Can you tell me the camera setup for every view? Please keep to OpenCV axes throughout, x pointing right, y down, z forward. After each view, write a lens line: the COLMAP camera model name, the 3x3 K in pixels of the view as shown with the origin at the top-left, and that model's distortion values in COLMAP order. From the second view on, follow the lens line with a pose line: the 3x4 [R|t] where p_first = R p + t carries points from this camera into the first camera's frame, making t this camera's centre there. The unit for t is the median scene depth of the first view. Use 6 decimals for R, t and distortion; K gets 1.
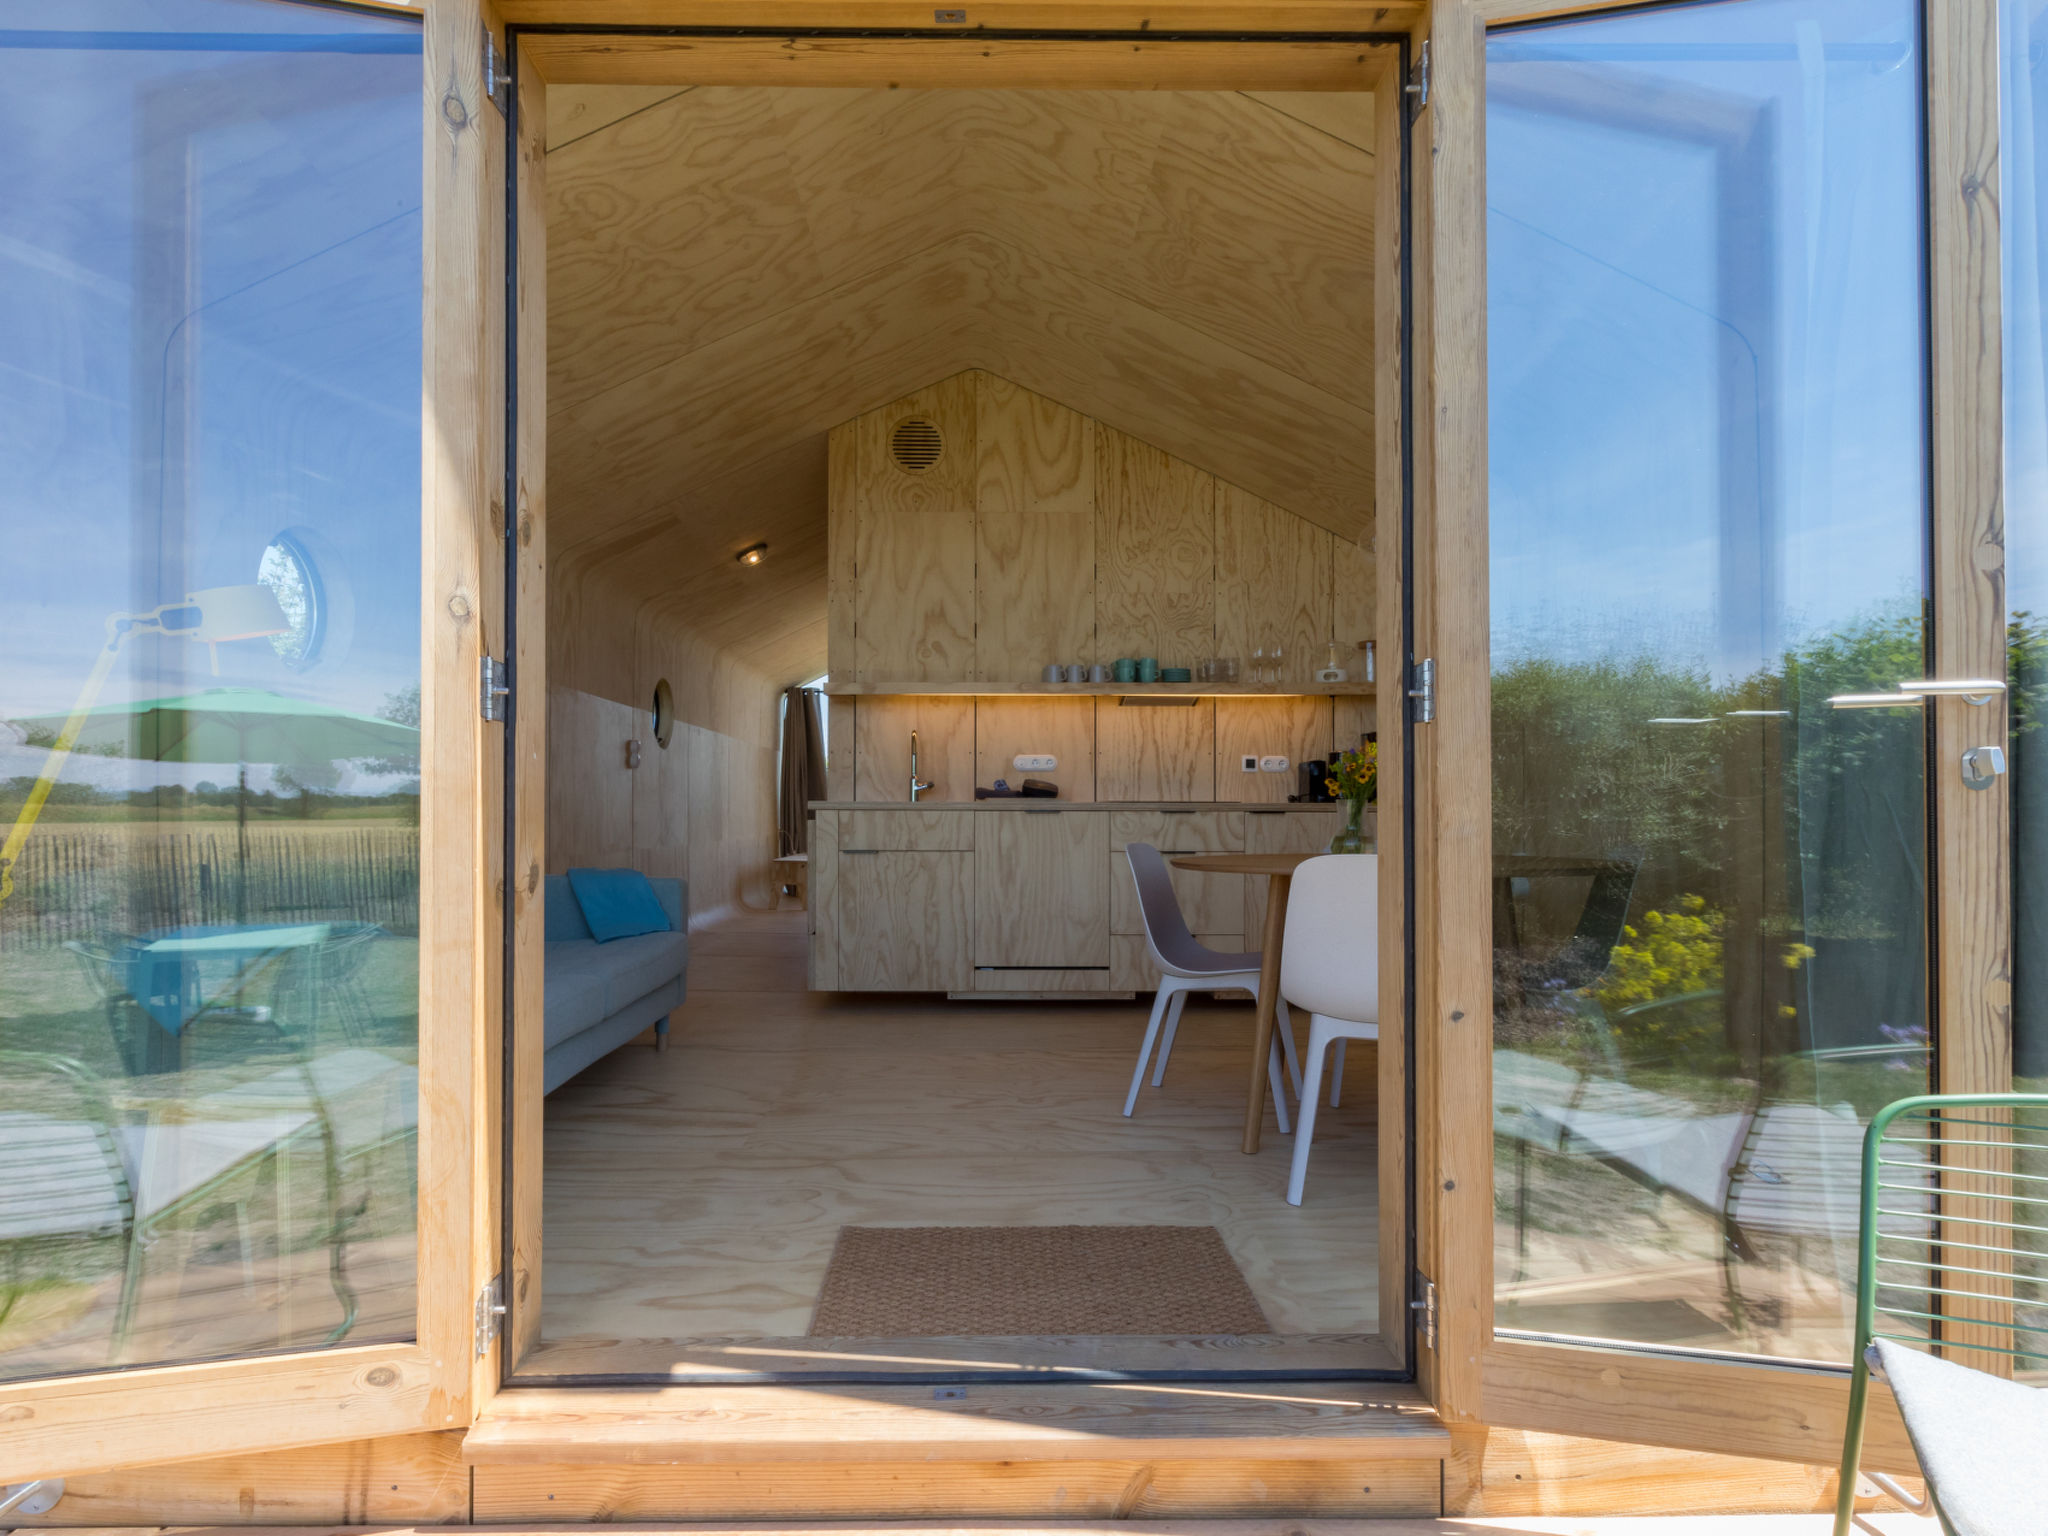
lens RADIAL K [[1061.8, 0, 994.8], [0, 1061.8, 791.4], [0, 0, 1]] dist [-0.002052, 0.000050]
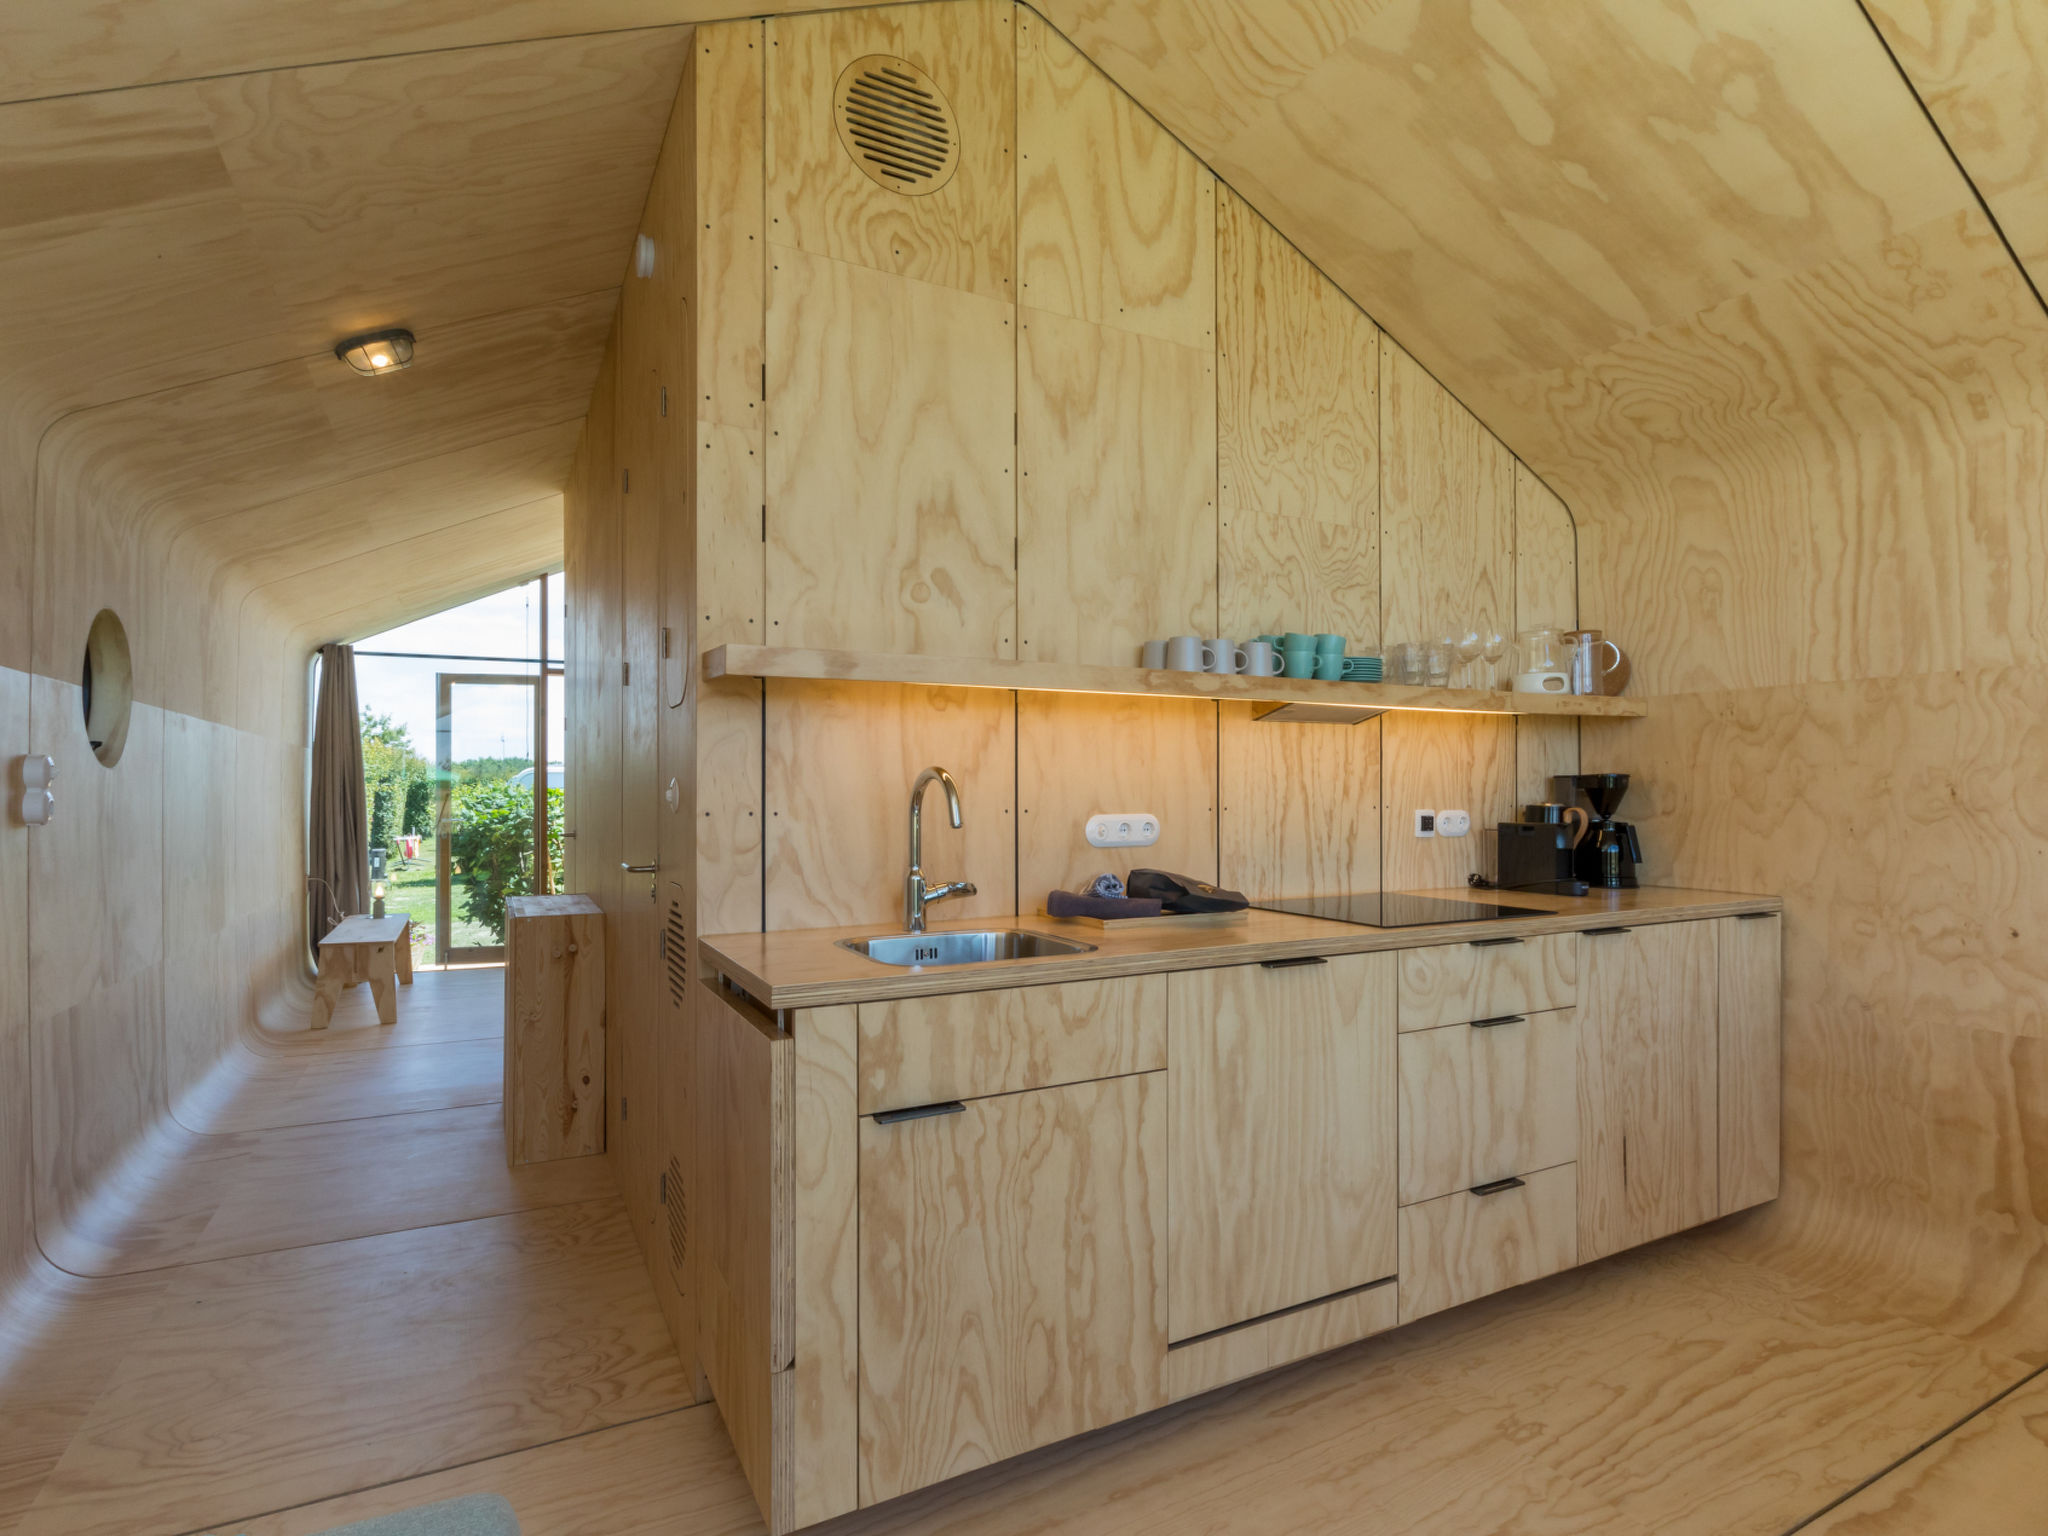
lens RADIAL K [[1039.7, 0, 1024.7], [0, 1039.7, 781.1], [0, 0, 1]] dist [0.004630, 0.000646]
pose [[0.890709, 0.001828, 0.454570, -0.226037], [-0.005865, 0.999955, 0.007470, -0.053148], [-0.454536, -0.009320, 0.890680, 0.582000]]
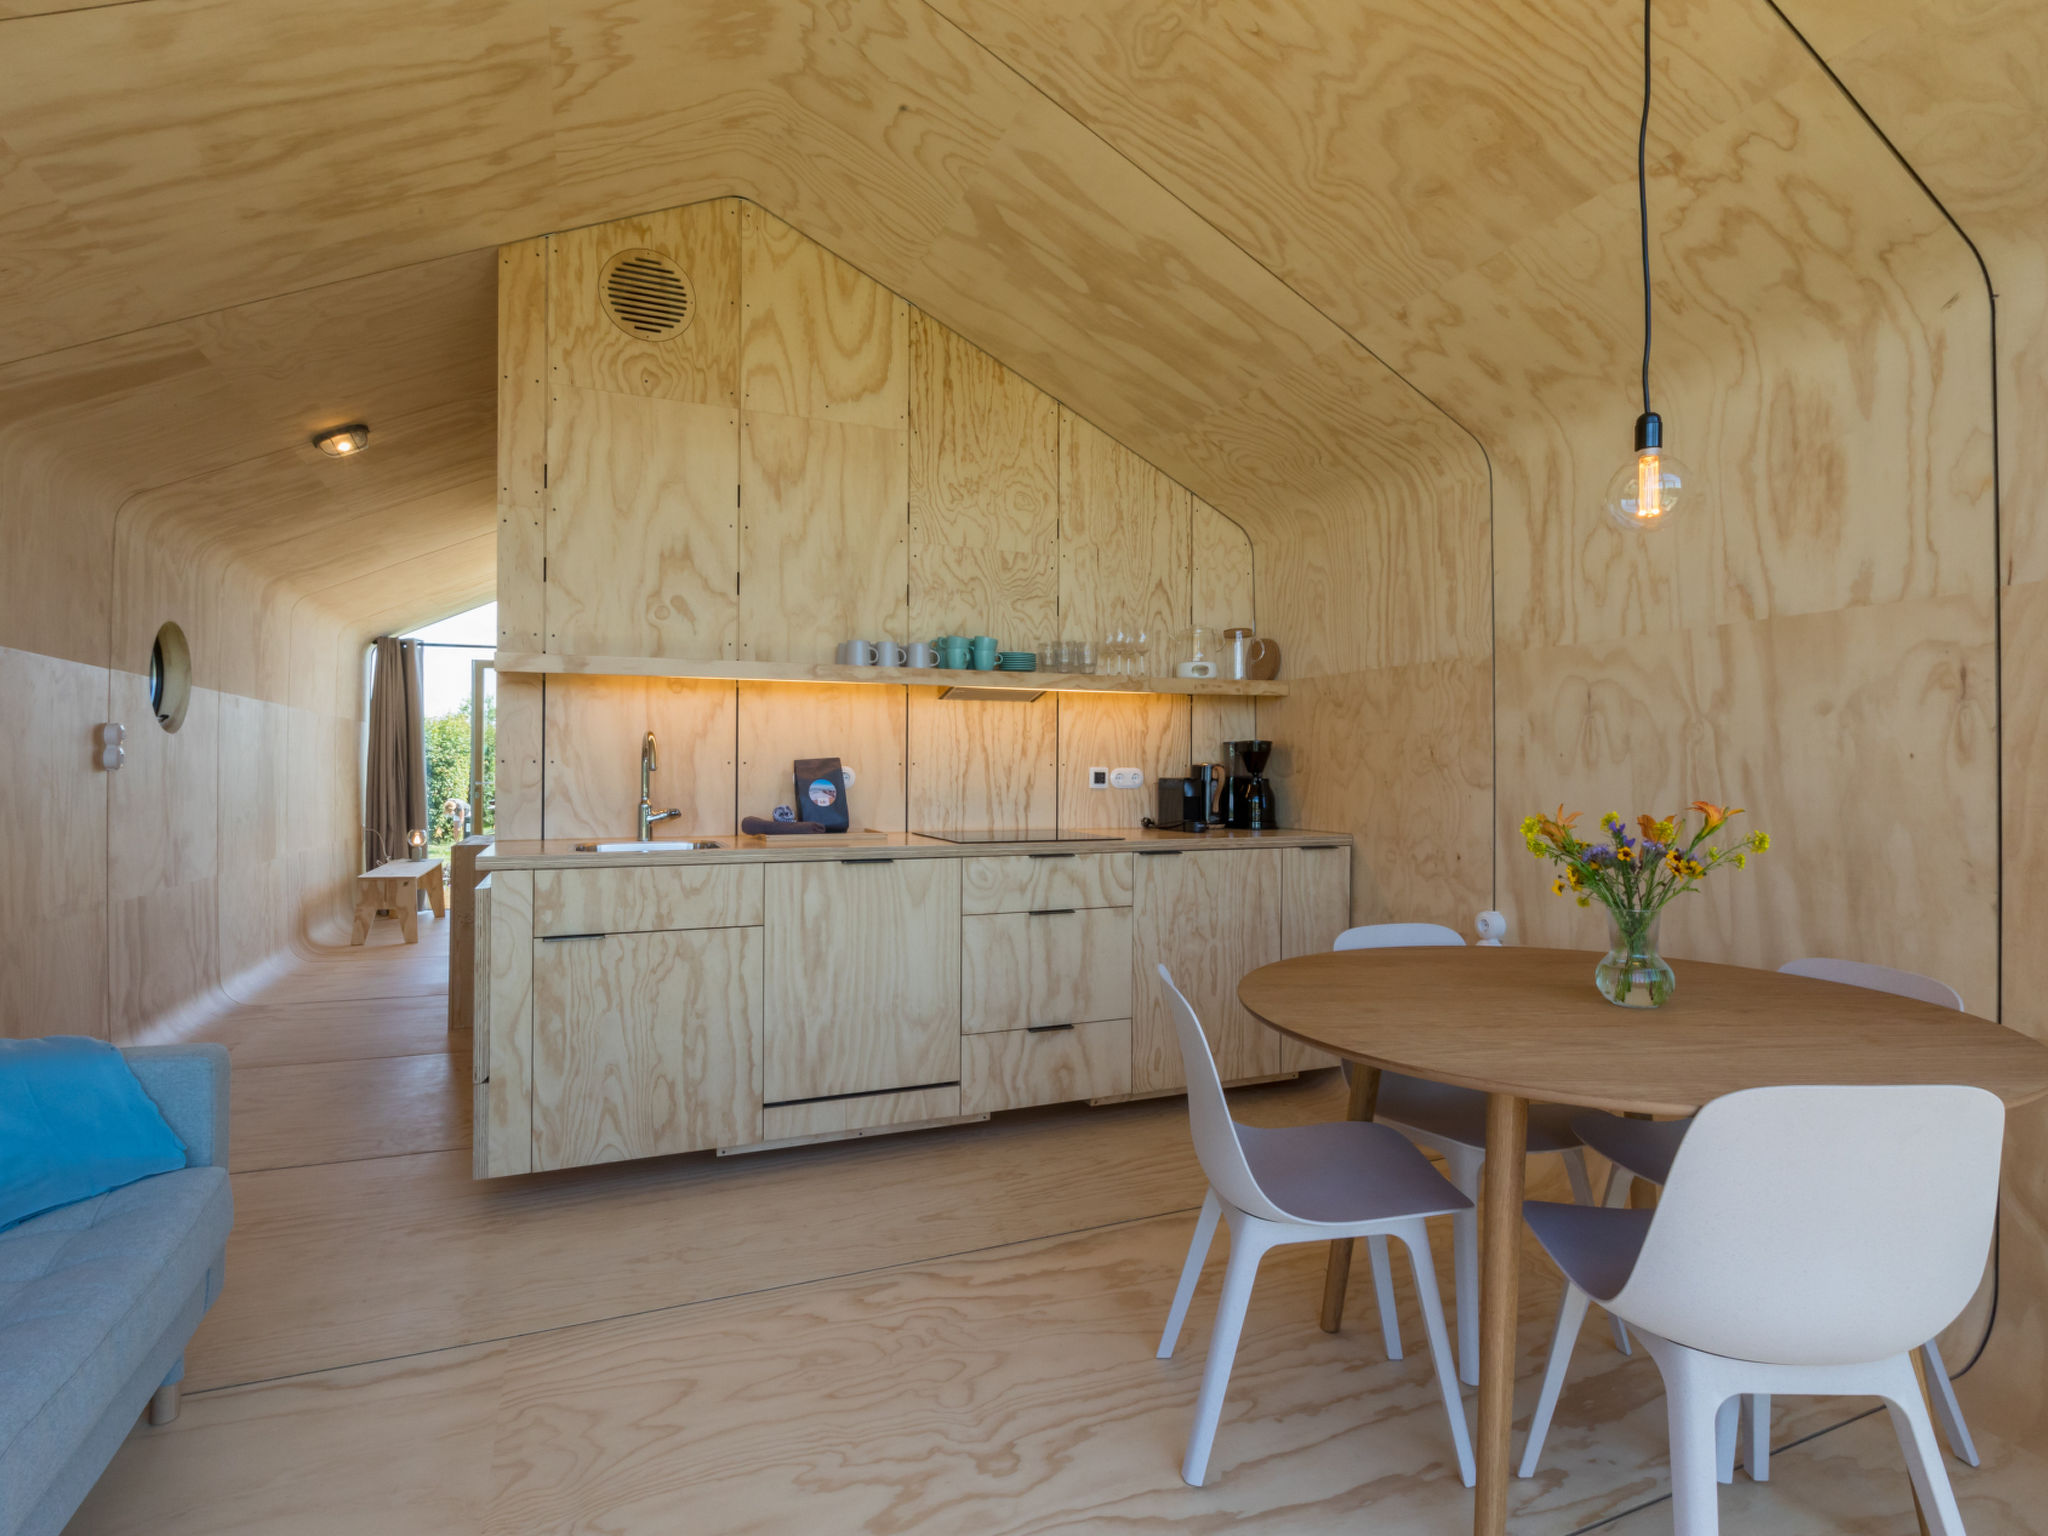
lens RADIAL K [[1043.0, 0, 1019.9], [0, 1043.0, 756.3], [0, 0, 1]] dist [-0.000207, 0.007334]
pose [[0.928731, 0.006470, 0.370697, -0.097549], [-0.009311, 0.999939, 0.005877, -0.046039], [-0.370636, -0.008910, 0.928735, 0.310364]]
